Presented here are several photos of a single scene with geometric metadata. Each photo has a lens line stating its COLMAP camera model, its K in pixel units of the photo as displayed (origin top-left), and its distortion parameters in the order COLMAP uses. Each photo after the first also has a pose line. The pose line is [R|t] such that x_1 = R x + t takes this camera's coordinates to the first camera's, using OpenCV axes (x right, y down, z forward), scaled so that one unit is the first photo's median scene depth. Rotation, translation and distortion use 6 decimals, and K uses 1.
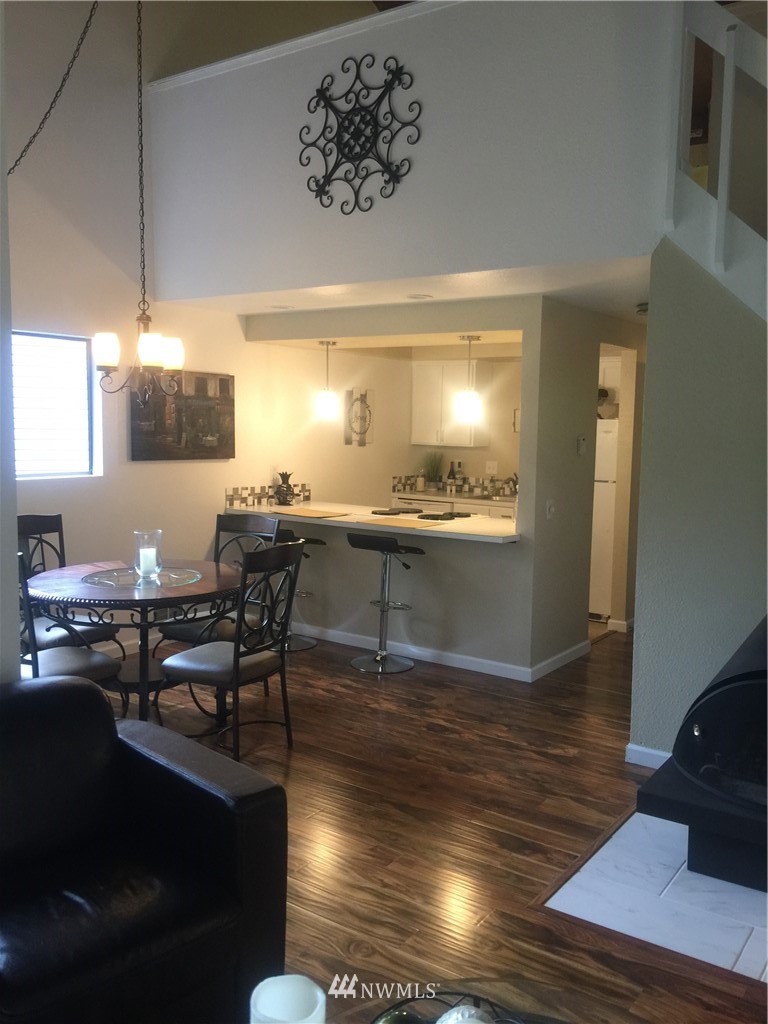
lens RADIAL K [[898.0, 0, 386.4], [0, 898.0, 508.7], [0, 0, 1]] dist [0.119957, -0.138148]
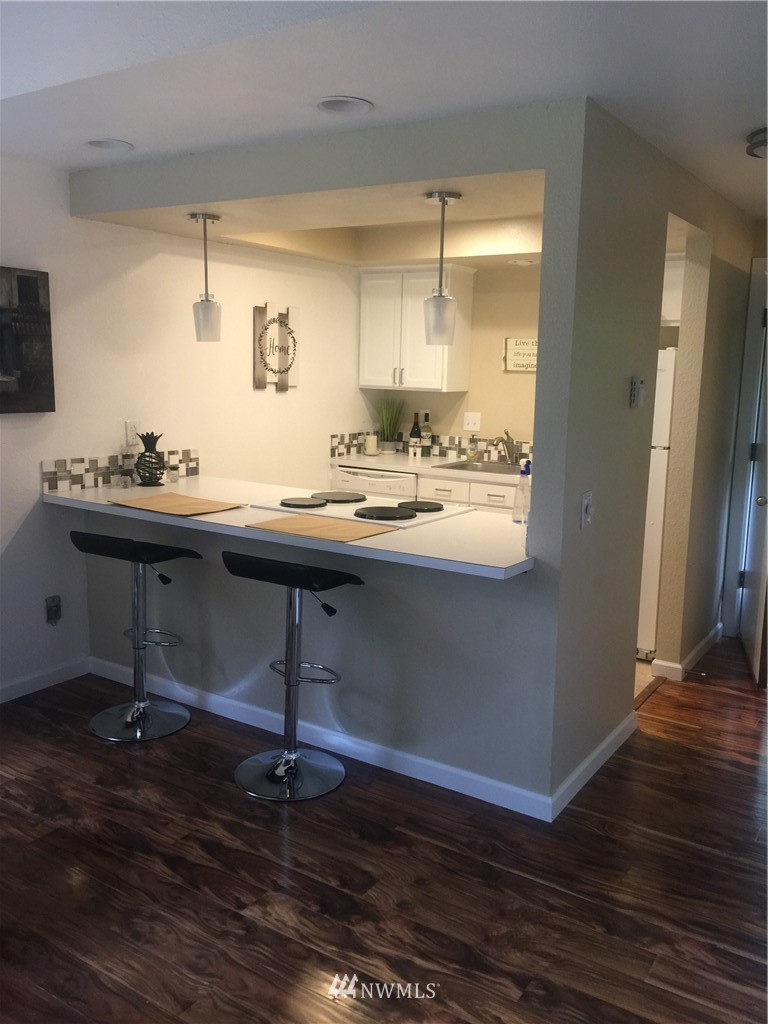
lens RADIAL K [[898.0, 0, 378.8], [0, 898.0, 511.2], [0, 0, 1]] dist [0.119957, -0.138148]
pose [[0.999677, -0.003152, 0.025231, 0.037803], [0.001433, 0.997694, 0.067853, -0.034249], [-0.025387, -0.067795, 0.997376, 0.426967]]
